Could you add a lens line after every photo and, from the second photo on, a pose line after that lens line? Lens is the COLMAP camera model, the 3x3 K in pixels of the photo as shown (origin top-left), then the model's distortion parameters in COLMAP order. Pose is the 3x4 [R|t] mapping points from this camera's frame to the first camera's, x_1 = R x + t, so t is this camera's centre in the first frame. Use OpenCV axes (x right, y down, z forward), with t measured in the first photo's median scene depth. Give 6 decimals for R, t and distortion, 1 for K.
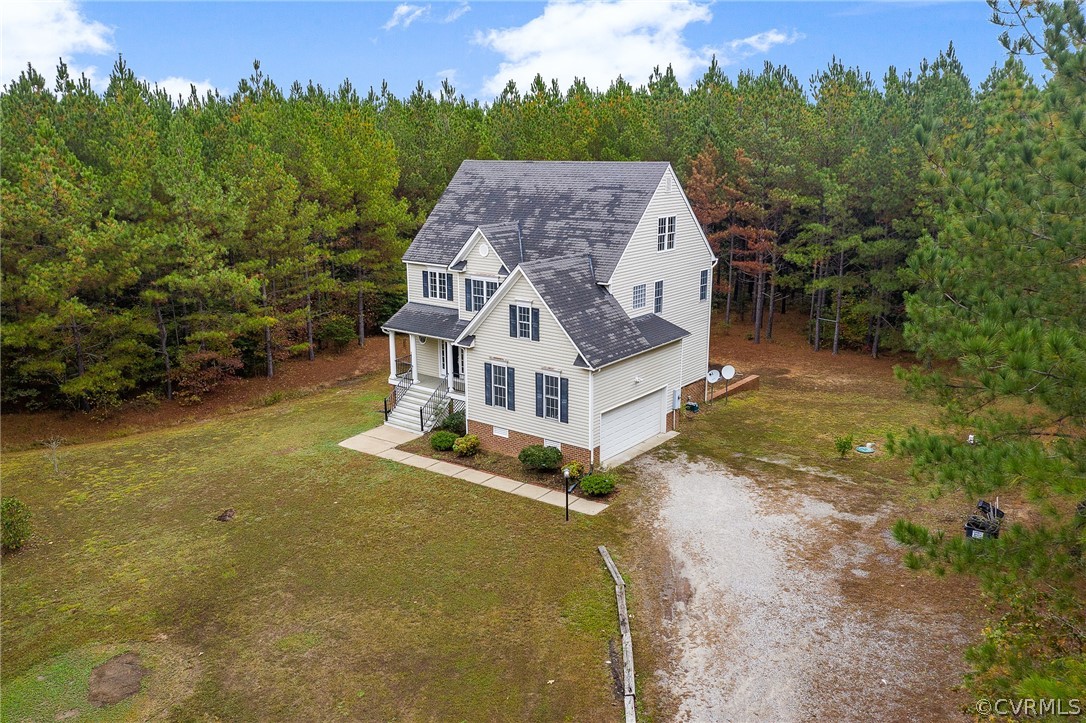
lens RADIAL K [[872.4, 0, 535.7], [0, 872.4, 364.5], [0, 0, 1]] dist [-0.015116, 0.016826]
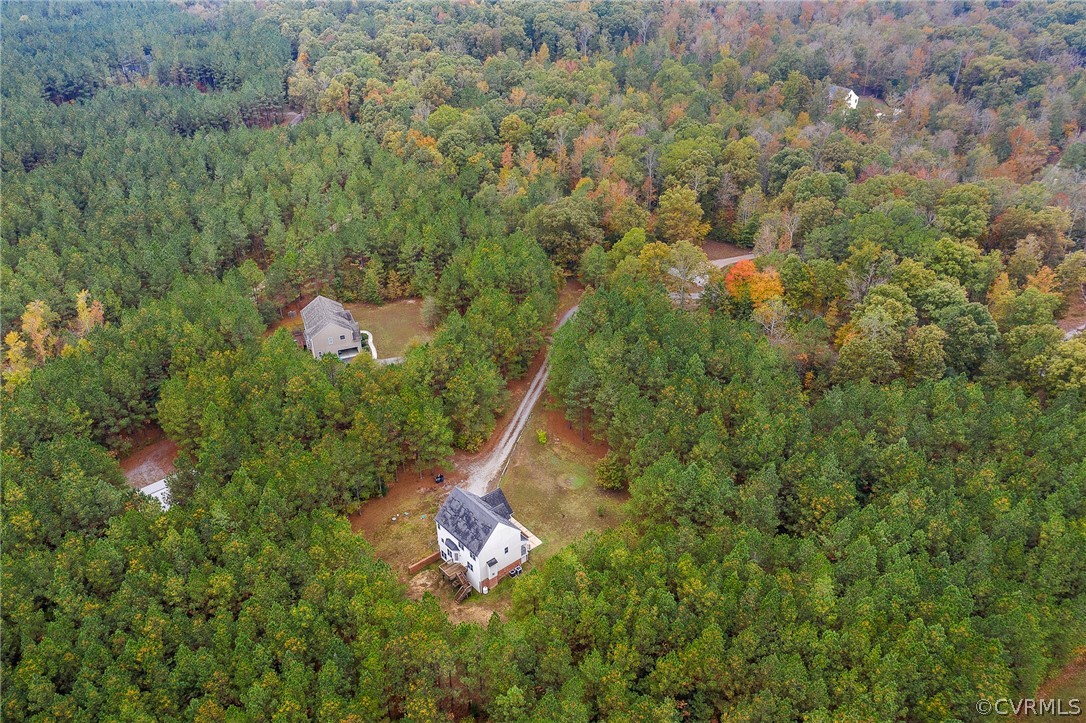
lens RADIAL K [[872.4, 0, 550.9], [0, 872.4, 362.3], [0, 0, 1]] dist [-0.015116, 0.016826]
pose [[-0.983615, -0.081355, 0.160884, -0.900740], [0.056812, 0.707052, 0.704876, -3.534824], [-0.171099, 0.702466, -0.690845, 3.397260]]
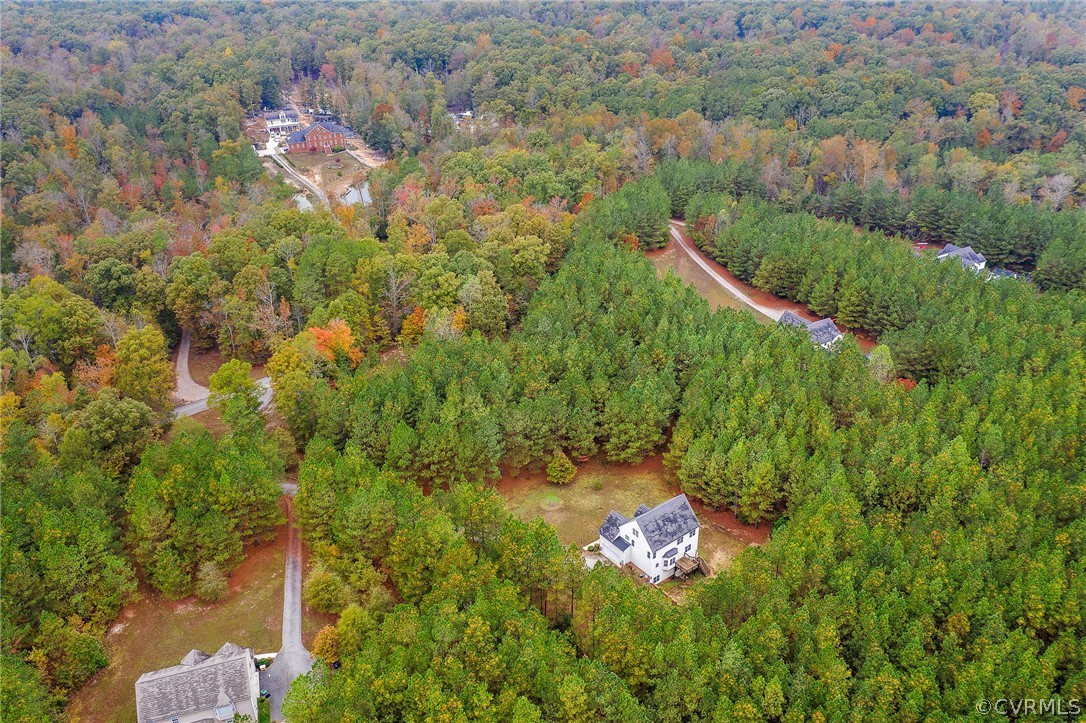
lens RADIAL K [[872.4, 0, 539.4], [0, 872.4, 369.4], [0, 0, 1]] dist [-0.015116, 0.016826]
pose [[-0.242726, 0.484678, -0.840340, 3.568361], [-0.208982, 0.819782, 0.533184, -3.075930], [0.947318, 0.305033, -0.097694, 0.780777]]
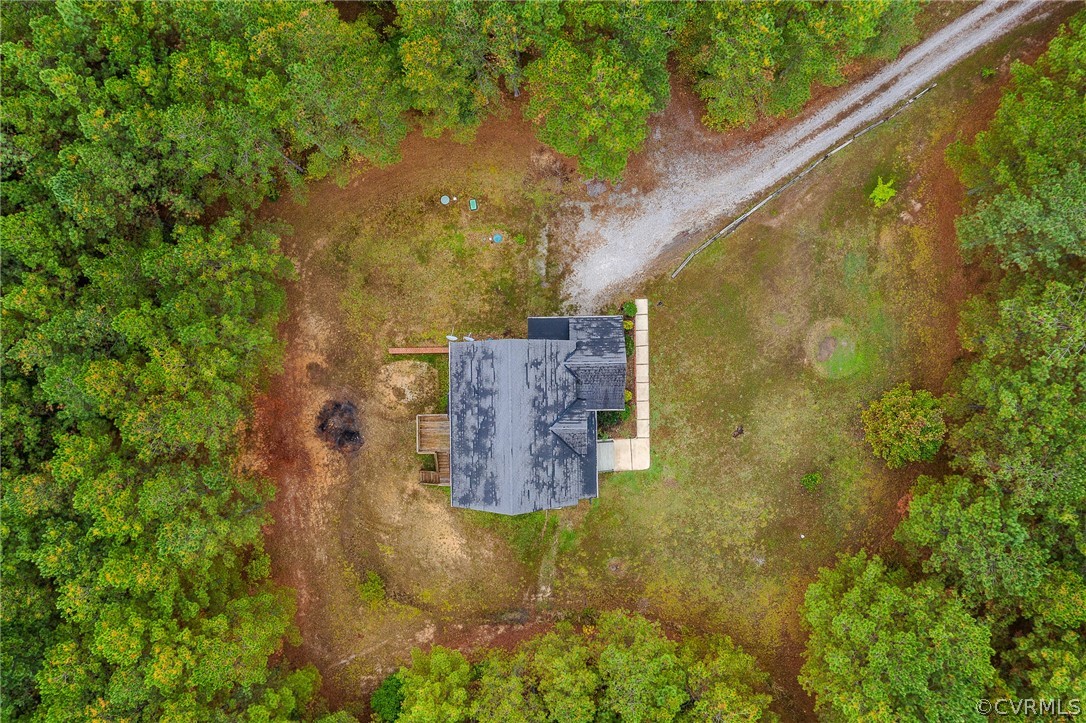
lens RADIAL K [[872.4, 0, 540.2], [0, 872.4, 370.2], [0, 0, 1]] dist [-0.015116, 0.016826]
pose [[-0.636554, -0.770677, 0.029274, 0.028027], [0.219376, -0.144547, 0.964873, -1.842503], [-0.739374, 0.620616, 0.261080, 0.599682]]
